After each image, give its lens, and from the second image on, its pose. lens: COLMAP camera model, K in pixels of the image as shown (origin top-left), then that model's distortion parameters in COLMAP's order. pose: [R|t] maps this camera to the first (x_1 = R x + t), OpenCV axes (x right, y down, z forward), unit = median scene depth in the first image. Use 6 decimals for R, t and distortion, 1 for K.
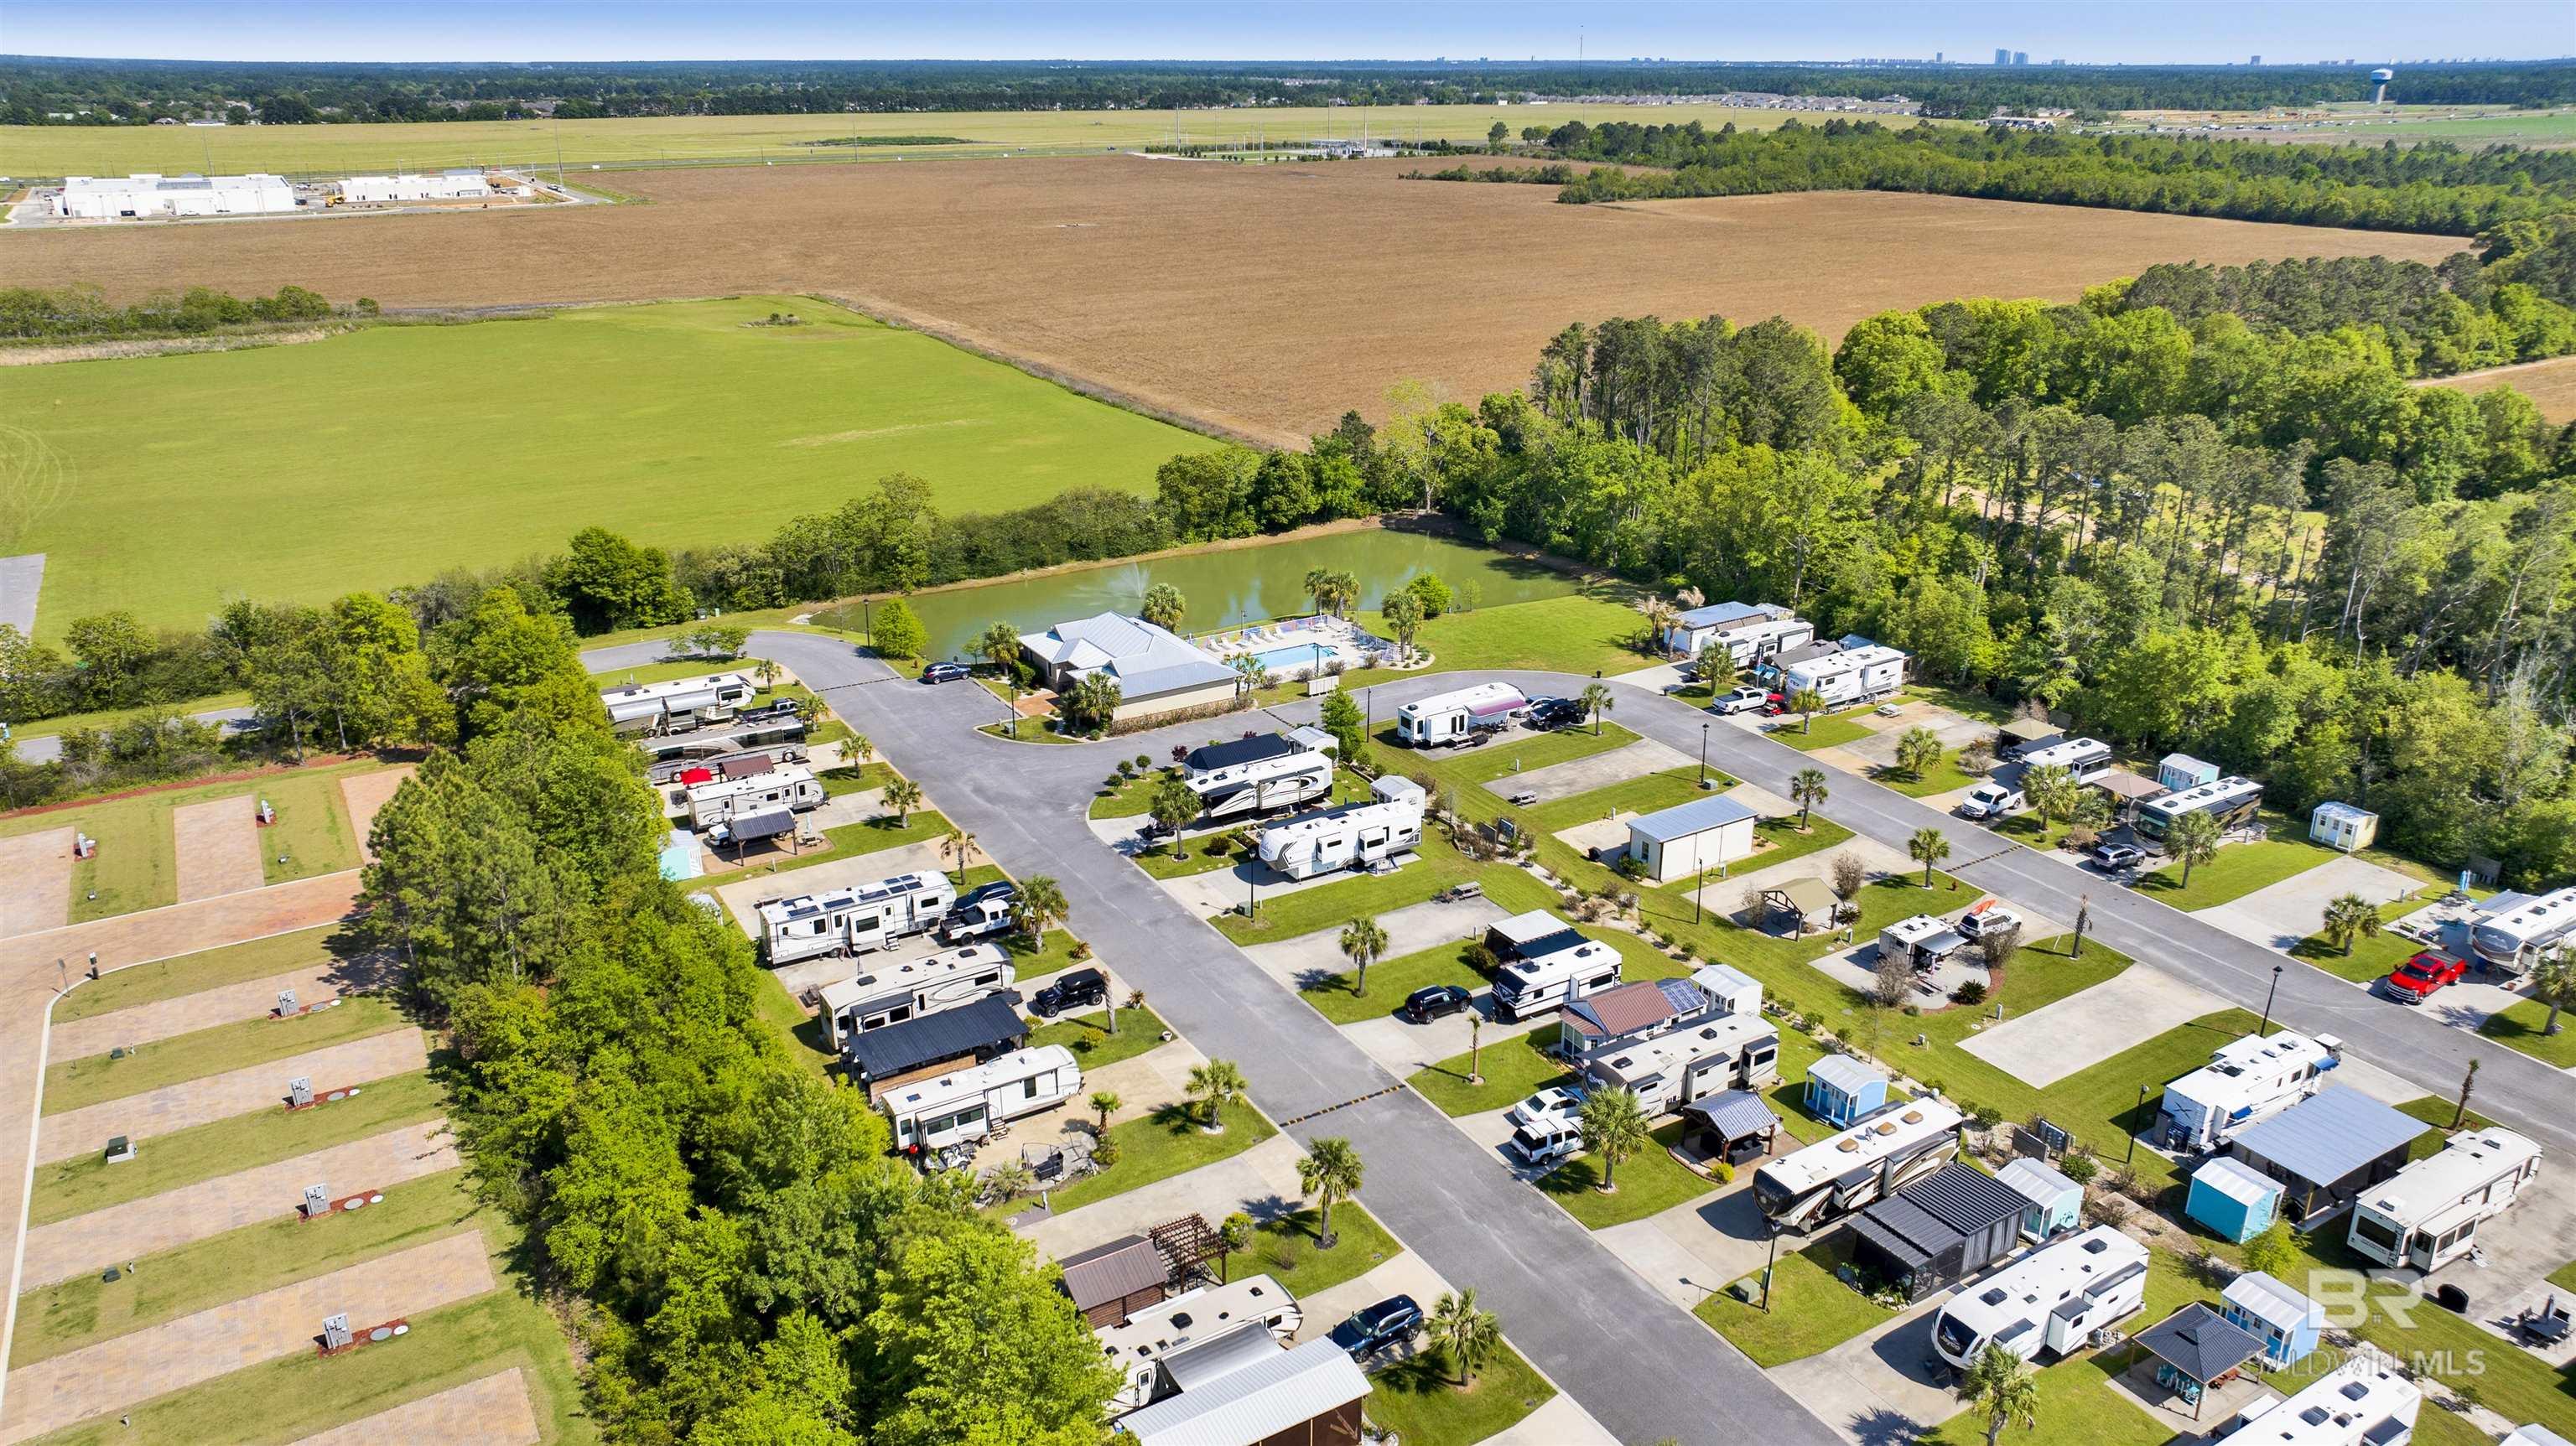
lens RADIAL K [[1798.4, 0, 1283.0], [0, 1798.4, 722.2], [0, 0, 1]] dist [-0.009607, 0.001337]
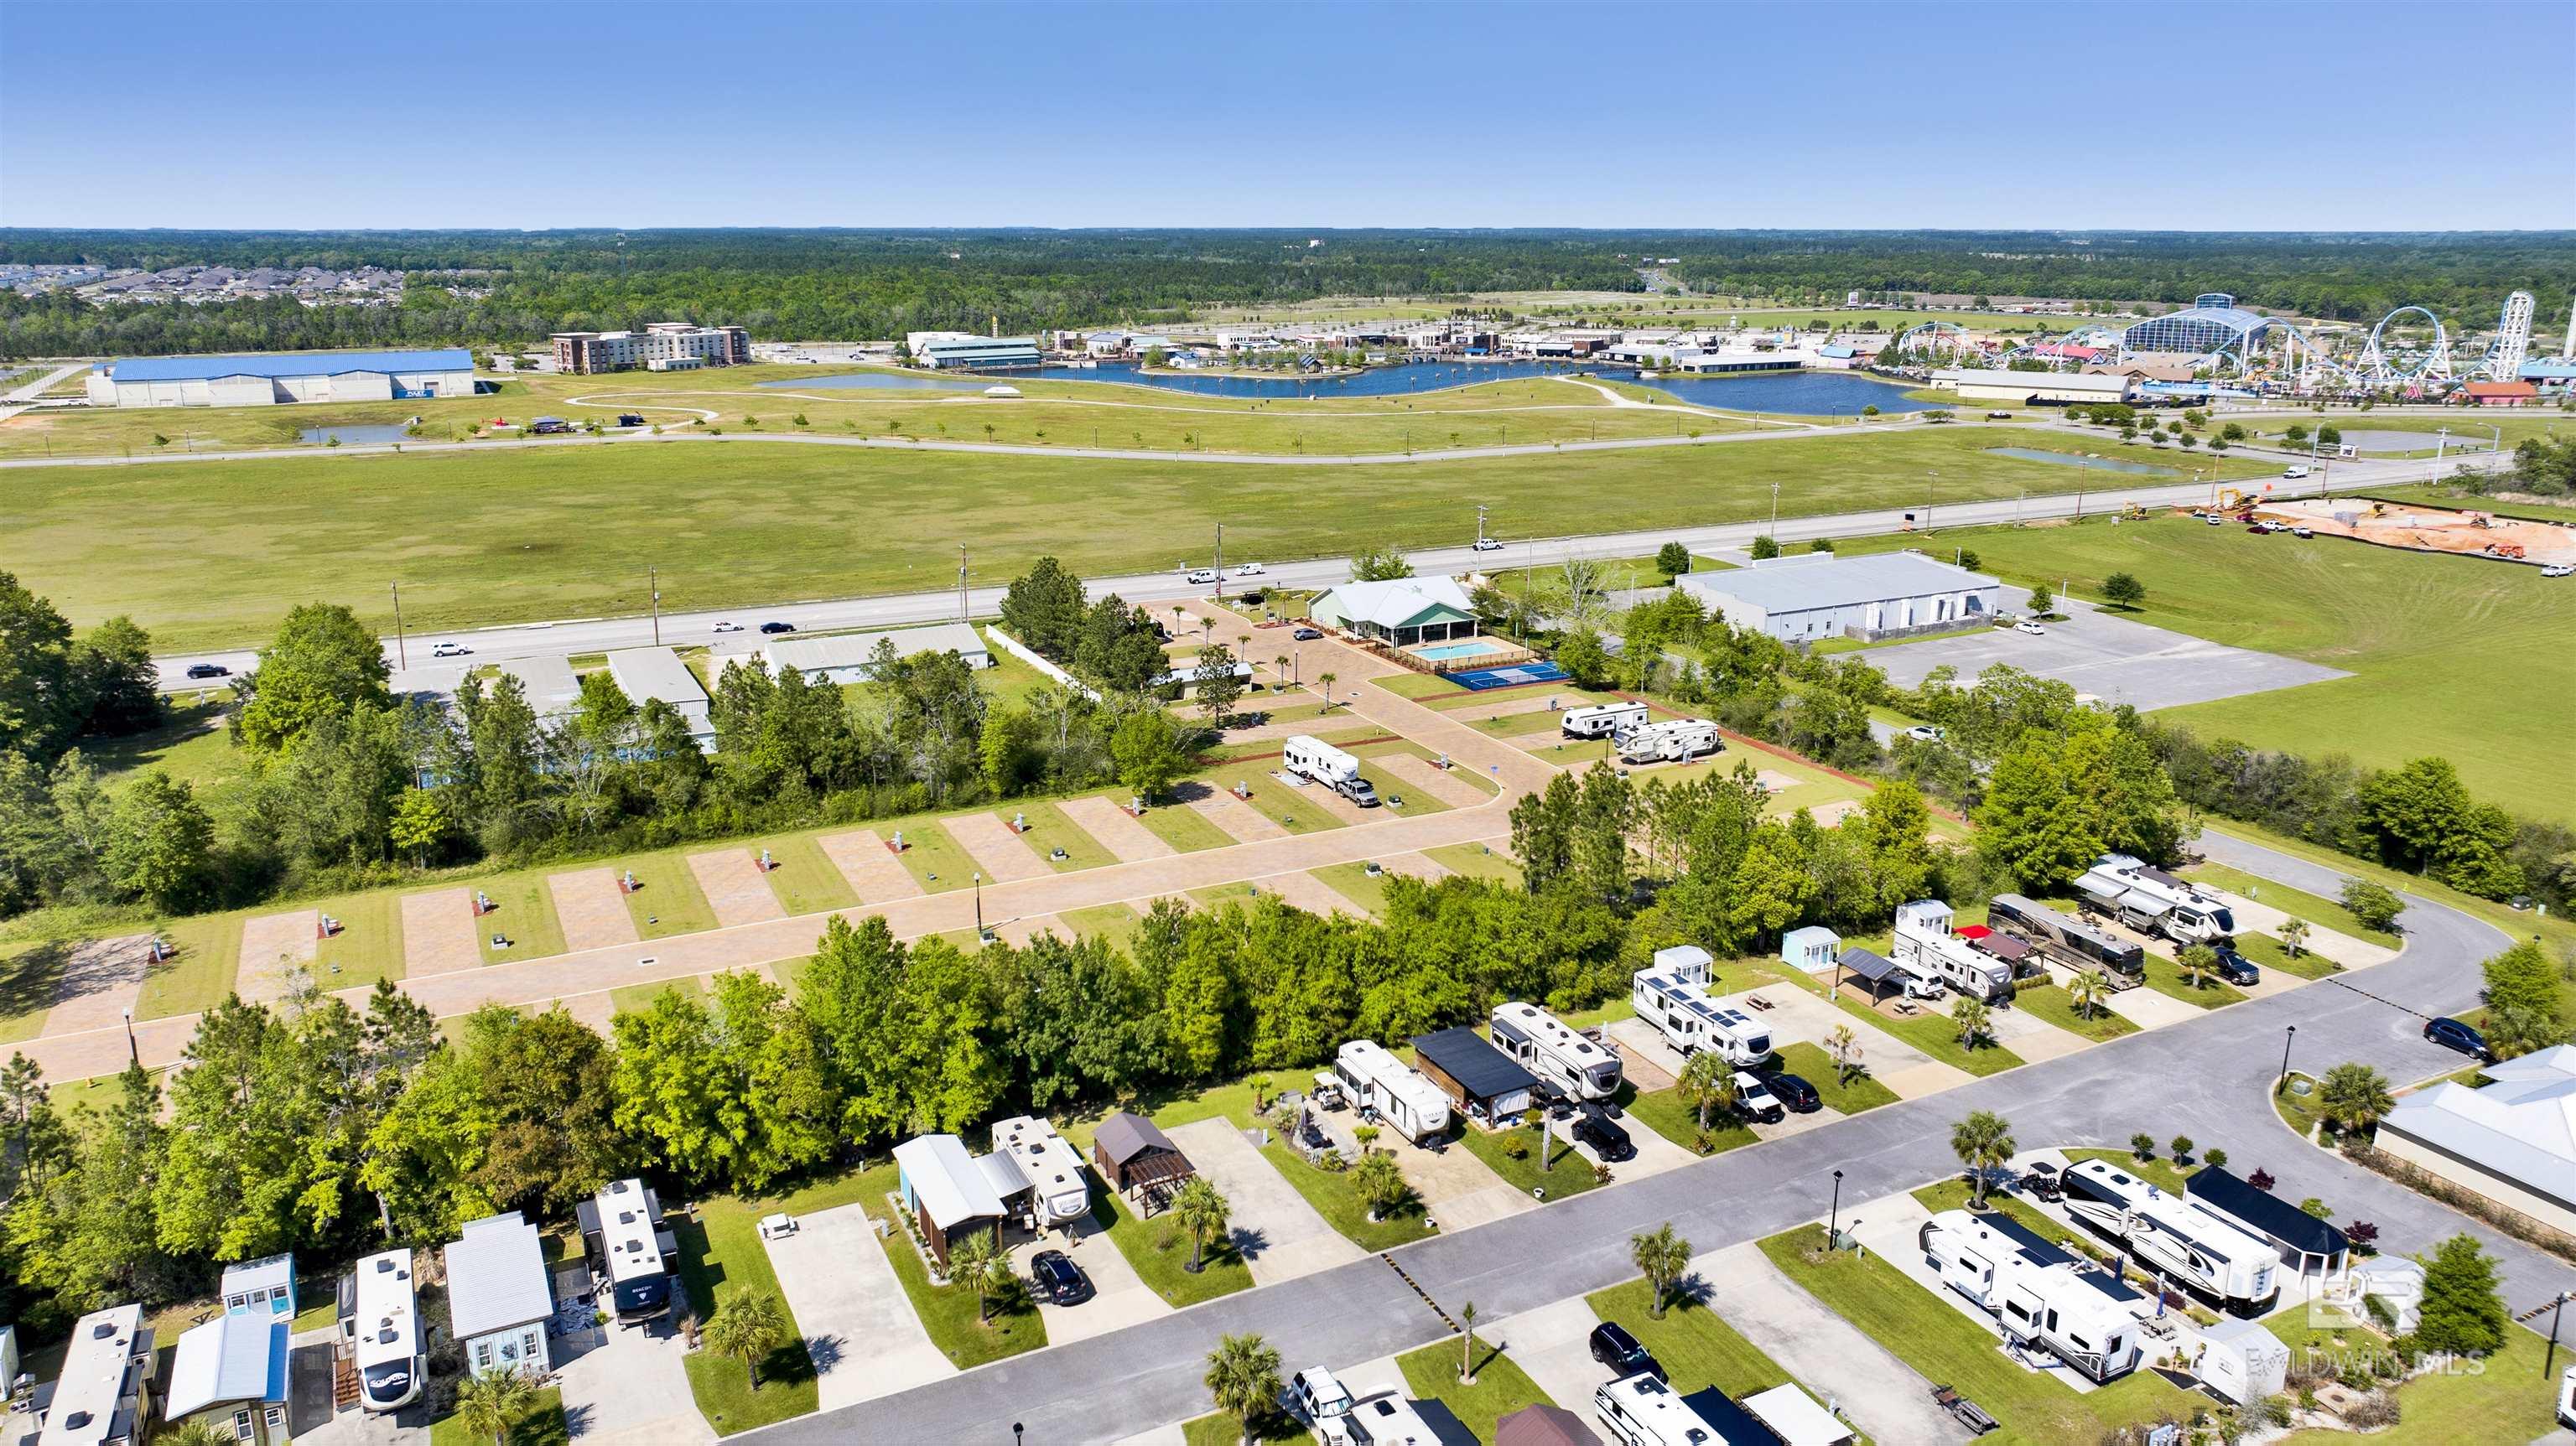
lens RADIAL K [[1778.0, 0, 1288.0], [0, 1778.0, 723.0], [0, 0, 1]] dist [-0.006067, -0.001166]
pose [[-0.071534, 0.268631, -0.960583, 0.717056], [-0.349572, 0.895216, 0.276383, -0.245561], [0.934175, 0.355564, 0.029868, 0.663923]]
